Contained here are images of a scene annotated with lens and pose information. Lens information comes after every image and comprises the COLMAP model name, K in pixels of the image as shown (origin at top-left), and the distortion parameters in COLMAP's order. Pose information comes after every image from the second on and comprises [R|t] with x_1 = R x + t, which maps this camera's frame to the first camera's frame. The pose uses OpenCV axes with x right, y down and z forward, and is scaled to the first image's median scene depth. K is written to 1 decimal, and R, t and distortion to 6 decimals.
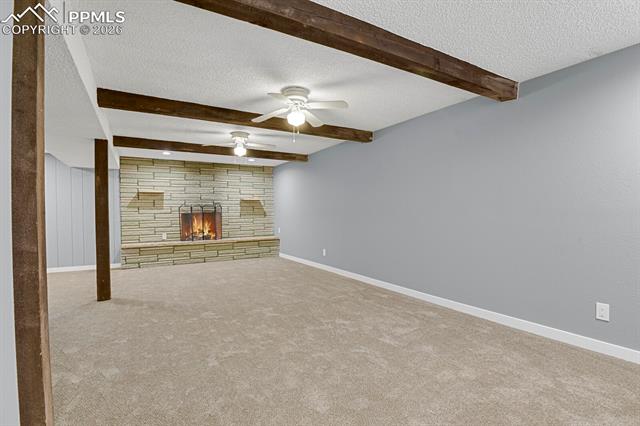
lens RADIAL K [[313.0, 0, 323.2], [0, 313.0, 212.6], [0, 0, 1]] dist [-0.019793, -0.008388]
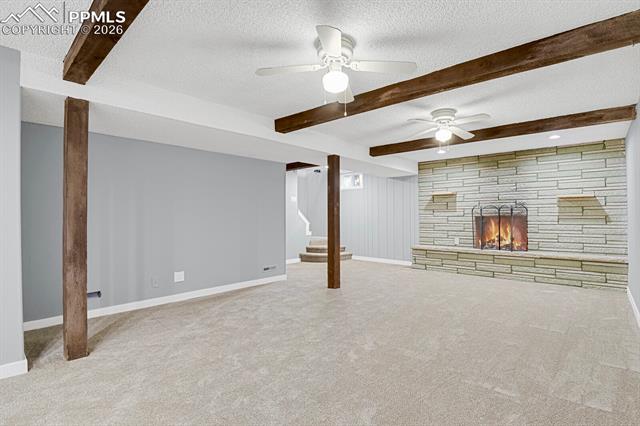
lens RADIAL K [[313.0, 0, 323.2], [0, 313.0, 212.6], [0, 0, 1]] dist [-0.019793, -0.008388]
pose [[0.295170, -0.002714, -0.955441, 0.255325], [-0.004596, 0.999980, -0.004260, -0.002508], [0.955434, 0.005649, 0.295151, 0.343463]]
